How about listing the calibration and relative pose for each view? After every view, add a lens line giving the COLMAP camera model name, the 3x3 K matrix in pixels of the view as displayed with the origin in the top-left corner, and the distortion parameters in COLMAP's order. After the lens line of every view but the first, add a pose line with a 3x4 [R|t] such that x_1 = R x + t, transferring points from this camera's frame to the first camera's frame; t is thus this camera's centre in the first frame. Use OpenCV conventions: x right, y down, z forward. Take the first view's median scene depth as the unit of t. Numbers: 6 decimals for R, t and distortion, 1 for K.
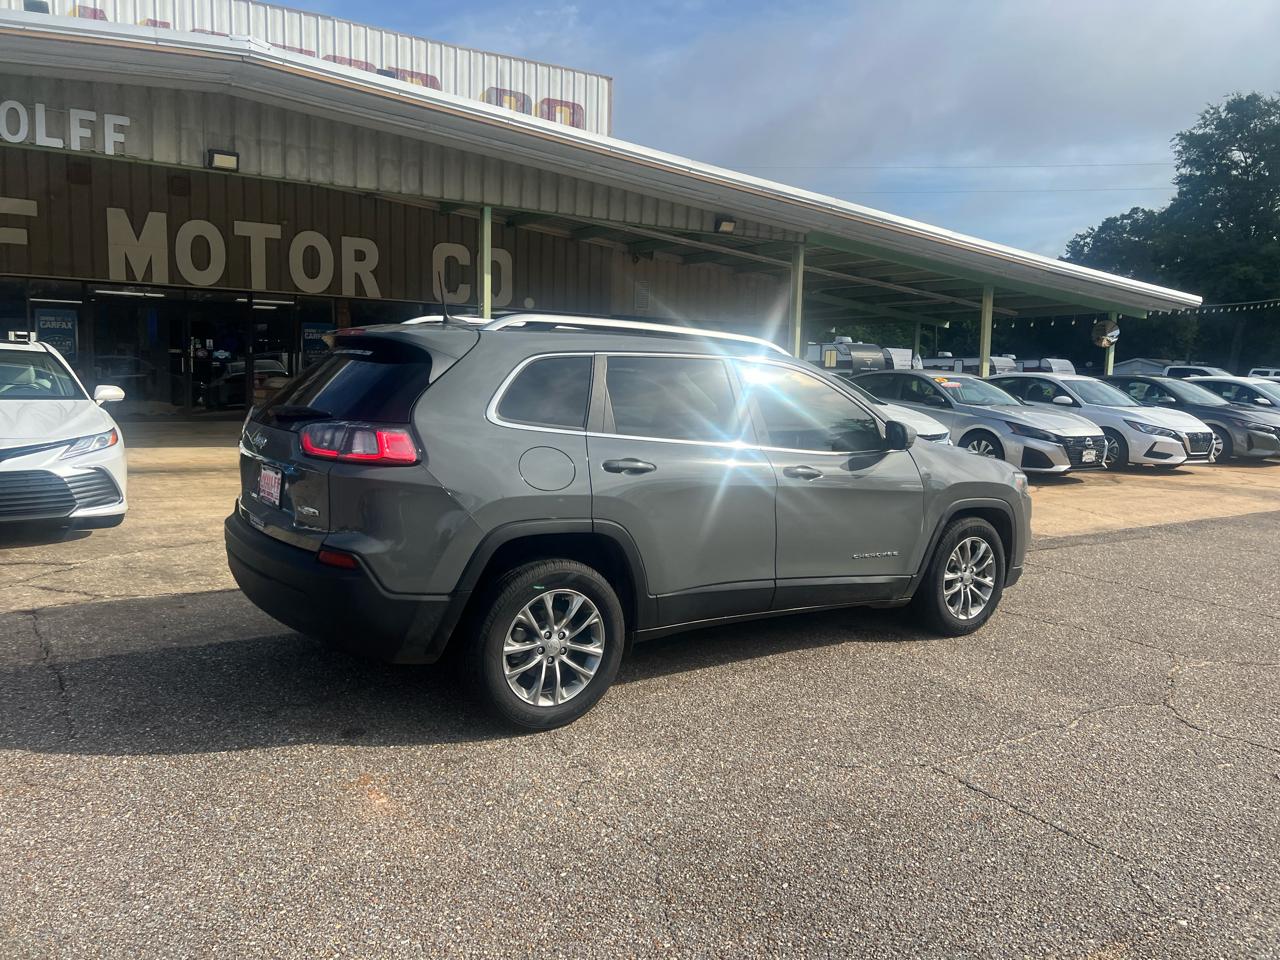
lens RADIAL K [[955.1, 0, 650.6], [0, 955.1, 460.2], [0, 0, 1]] dist [0.055517, -0.064831]
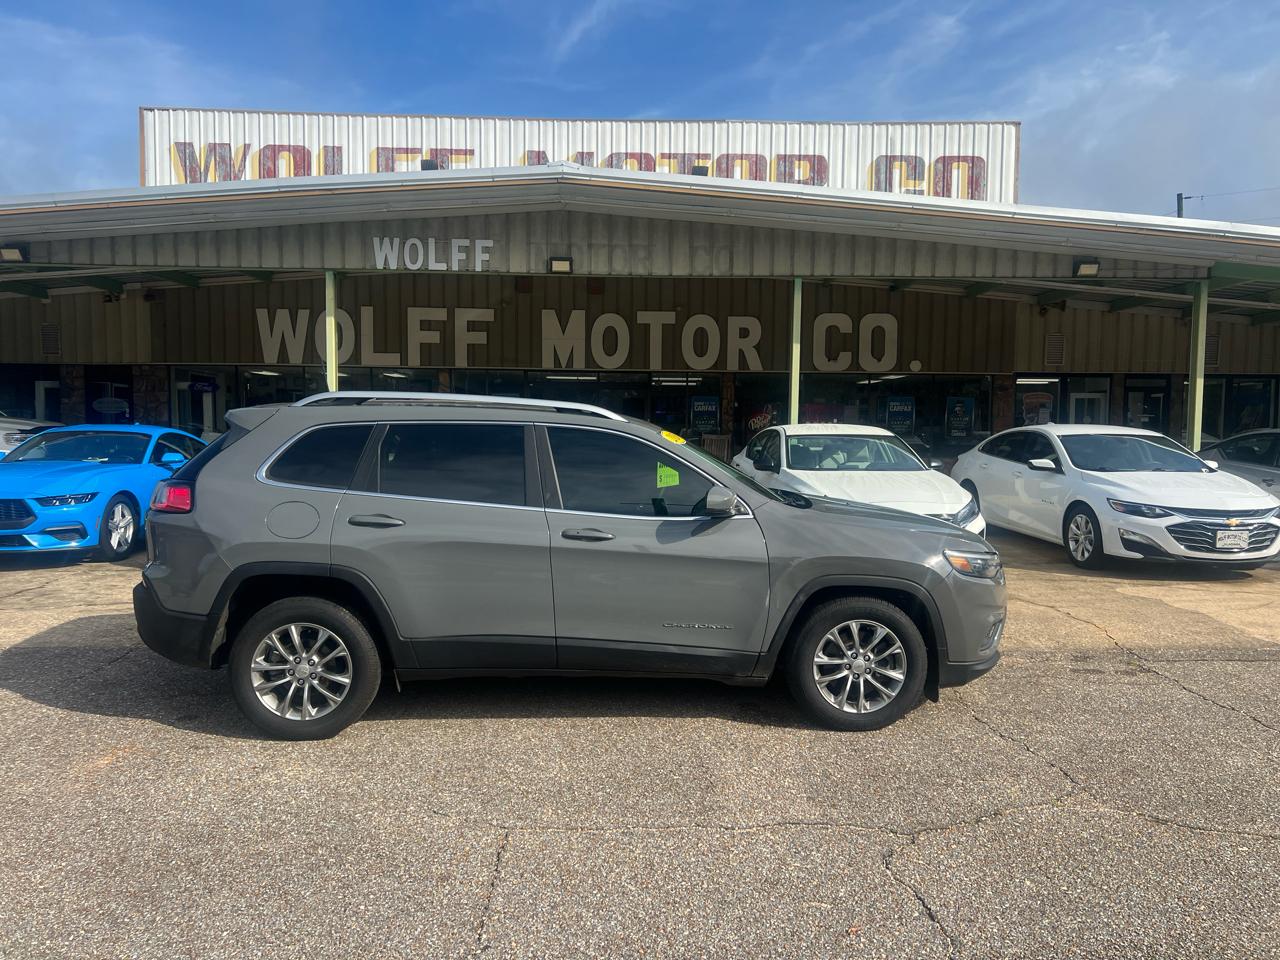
lens RADIAL K [[952.4, 0, 654.8], [0, 952.4, 479.0], [0, 0, 1]] dist [0.062003, -0.078663]
pose [[0.851845, 0.009378, -0.523711, 0.258377], [-0.035090, 0.998615, -0.039193, -0.003160], [0.522618, 0.051763, 0.850994, 0.060463]]
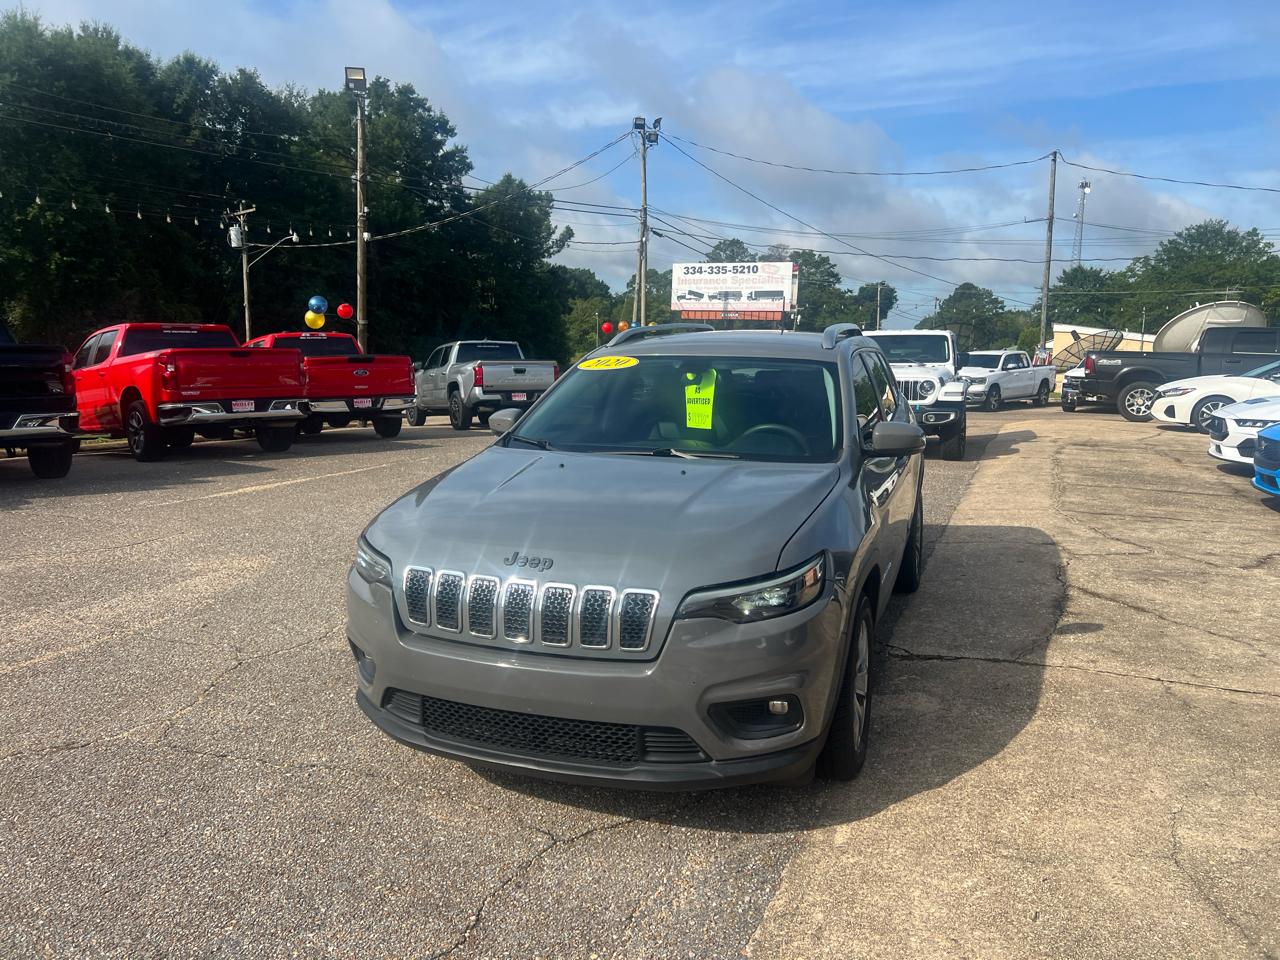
lens RADIAL K [[961.6, 0, 651.0], [0, 961.6, 477.6], [0, 0, 1]] dist [0.043264, -0.048875]
pose [[-0.823331, 0.036285, -0.566401, 0.253600], [-0.098912, 0.973509, 0.206147, -0.068601], [0.558877, 0.225751, -0.797931, 0.688801]]
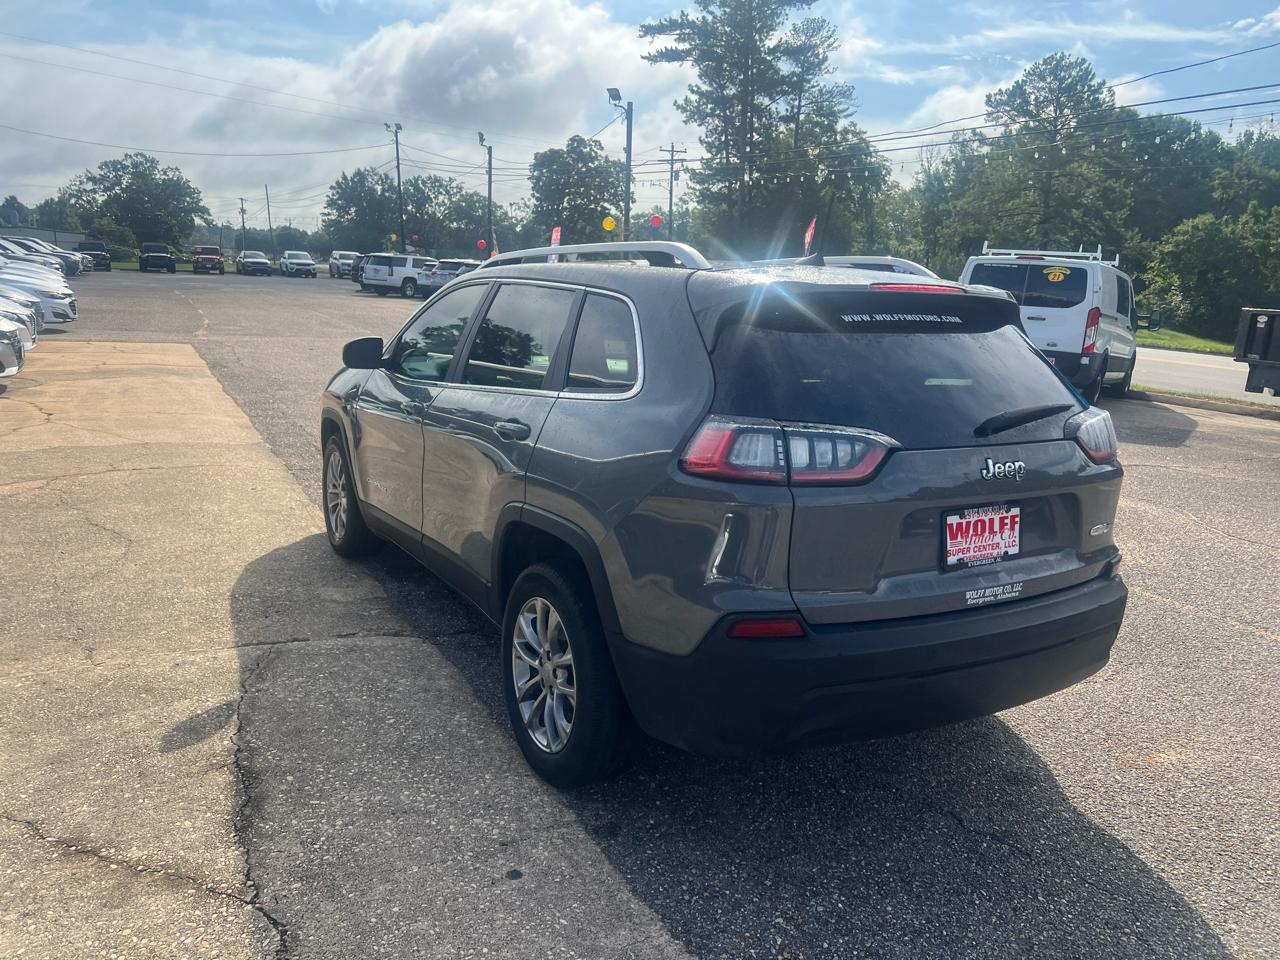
lens RADIAL K [[970.4, 0, 643.1], [0, 970.4, 444.0], [0, 0, 1]] dist [0.053494, -0.061260]
pose [[0.104166, -0.195687, 0.975118, -0.318551], [0.059797, 0.979911, 0.190261, -0.052719], [-0.992761, 0.038490, 0.113775, 0.349001]]
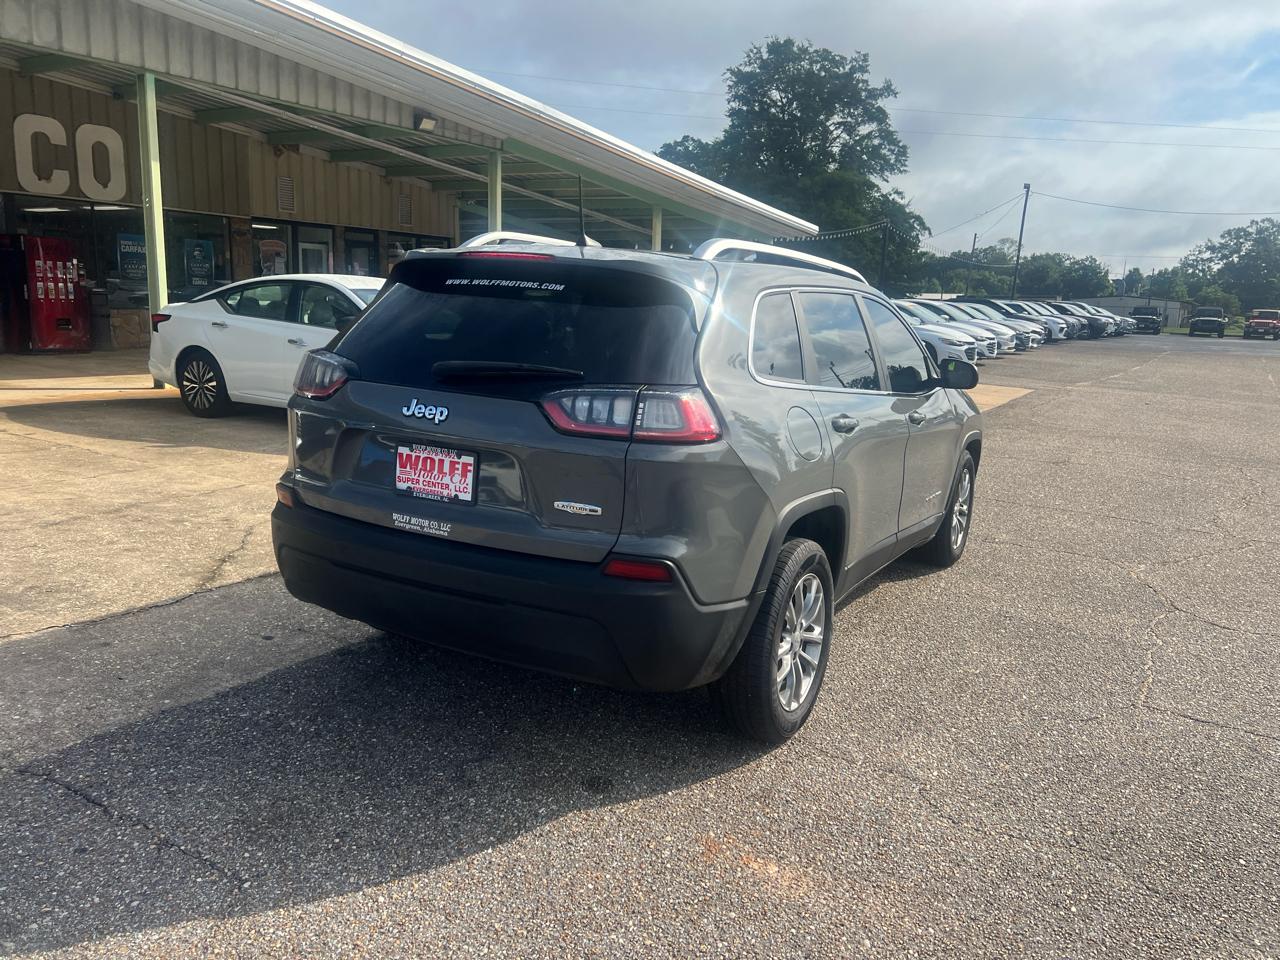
lens RADIAL K [[961.6, 0, 651.0], [0, 961.6, 477.6], [0, 0, 1]] dist [0.043264, -0.048875]
pose [[0.905695, -0.068674, 0.418330, -0.165765], [0.024469, 0.993615, 0.110137, -0.013617], [-0.423223, -0.089515, 0.901593, 0.086539]]
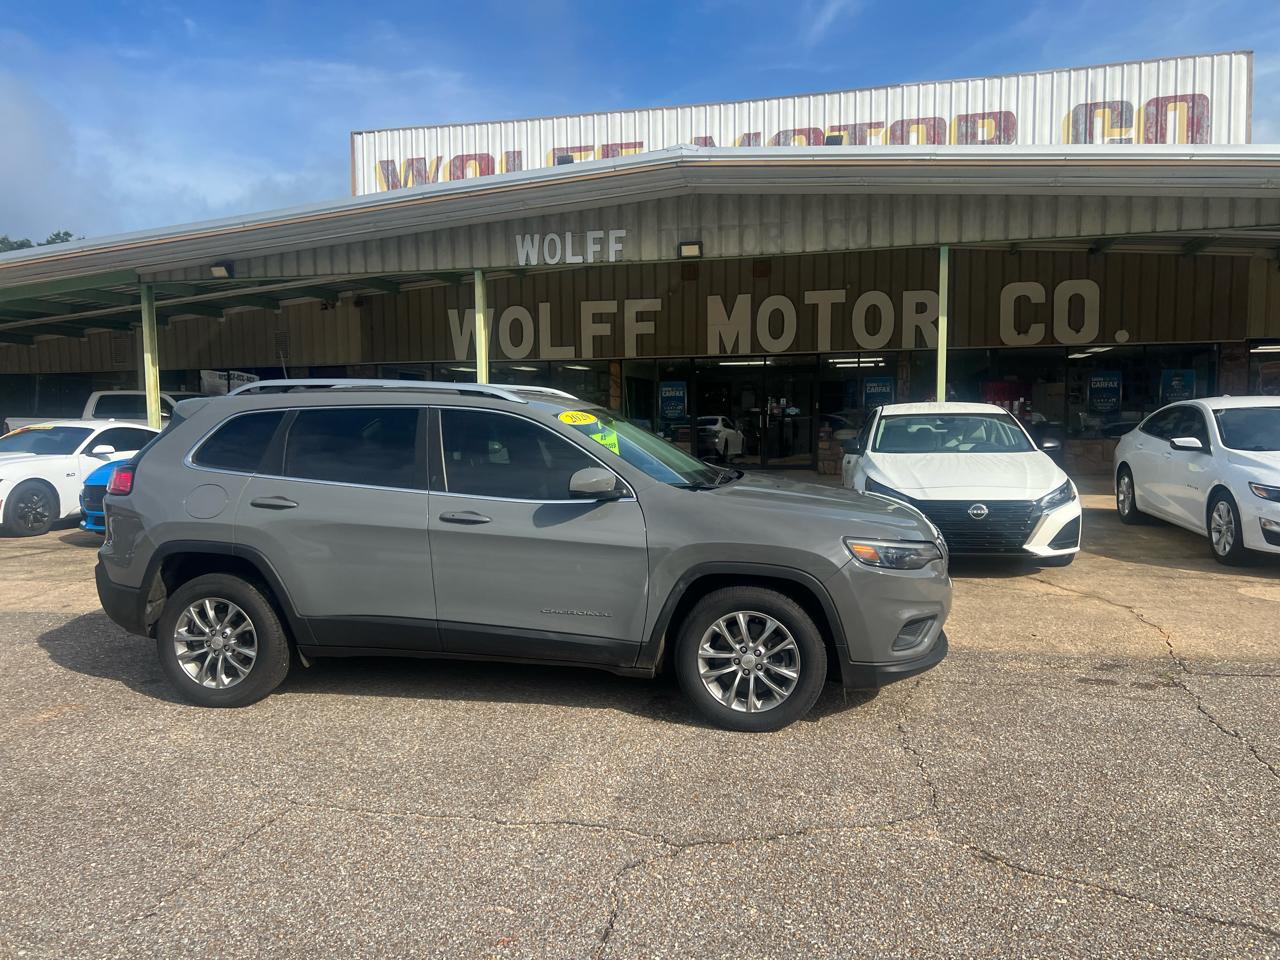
lens RADIAL K [[952.4, 0, 654.8], [0, 952.4, 479.0], [0, 0, 1]] dist [0.062003, -0.078663]
pose [[0.687901, 0.012887, -0.725690, 0.353990], [-0.037253, 0.999151, -0.017570, -0.006031], [0.724848, 0.039121, 0.687797, 0.156511]]
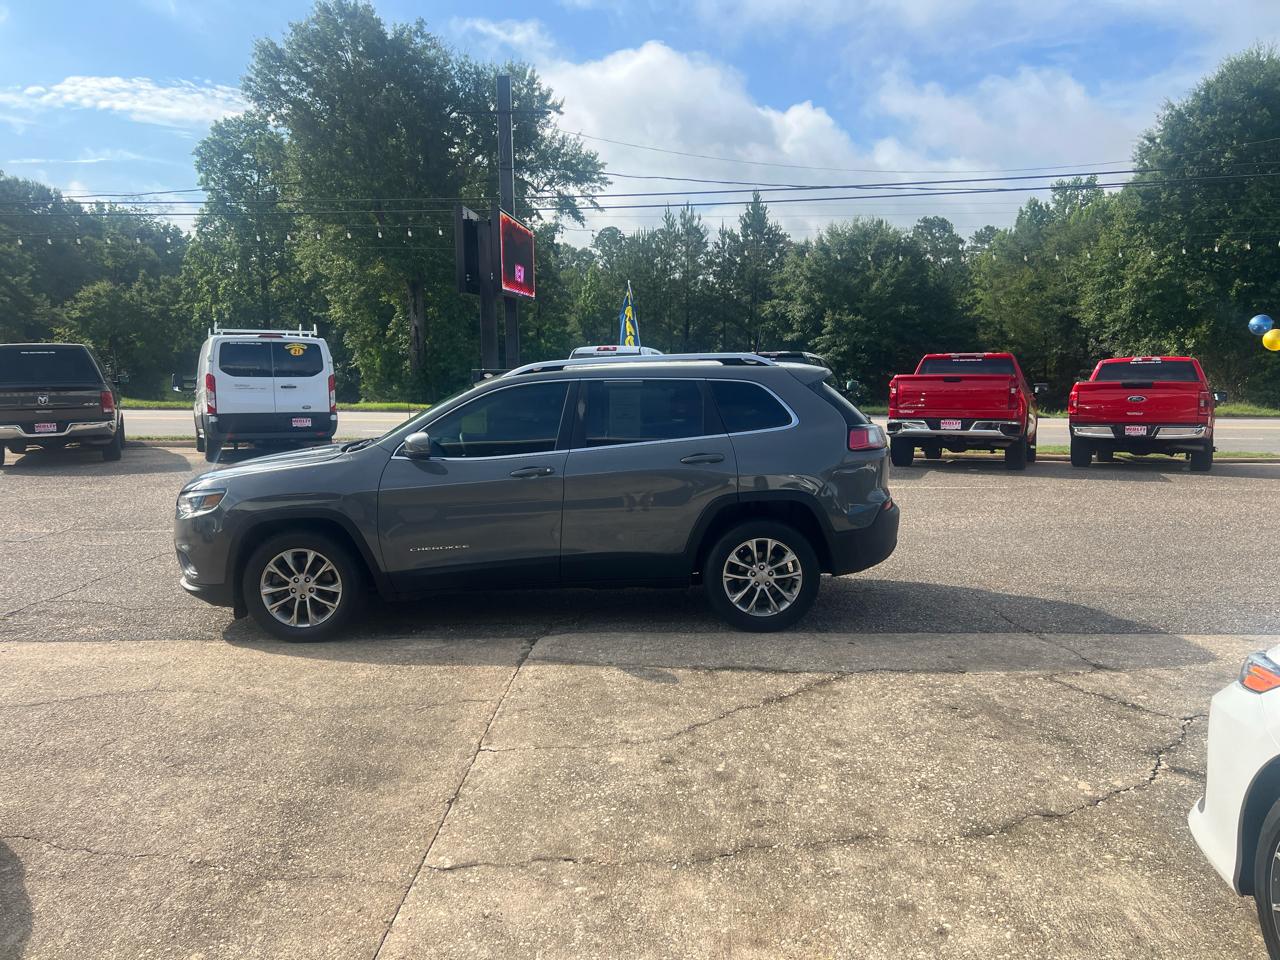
lens RADIAL K [[970.4, 0, 643.1], [0, 970.4, 444.0], [0, 0, 1]] dist [0.053494, -0.061260]
pose [[-0.813903, -0.075449, 0.576081, -0.312749], [0.042337, 0.981195, 0.188321, -0.101299], [-0.579456, 0.177665, -0.795403, 0.766507]]
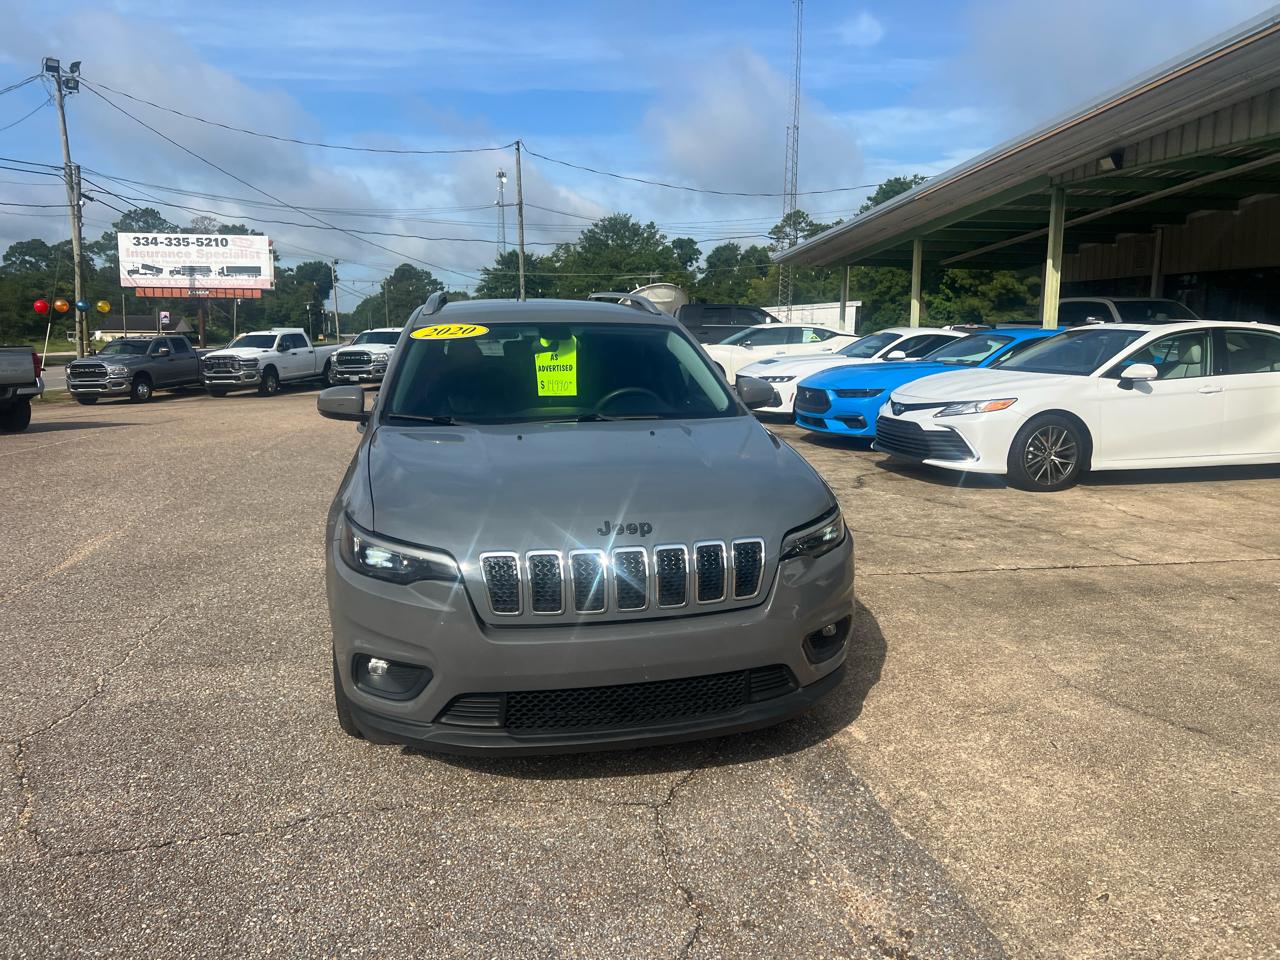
lens RADIAL K [[955.7, 0, 654.6], [0, 955.7, 476.3], [0, 0, 1]] dist [0.058998, -0.072425]
pose [[-0.395353, 0.113432, -0.911498, 0.342874], [-0.104023, 0.980432, 0.167130, -0.048855], [0.912620, 0.160892, -0.375817, 0.583986]]
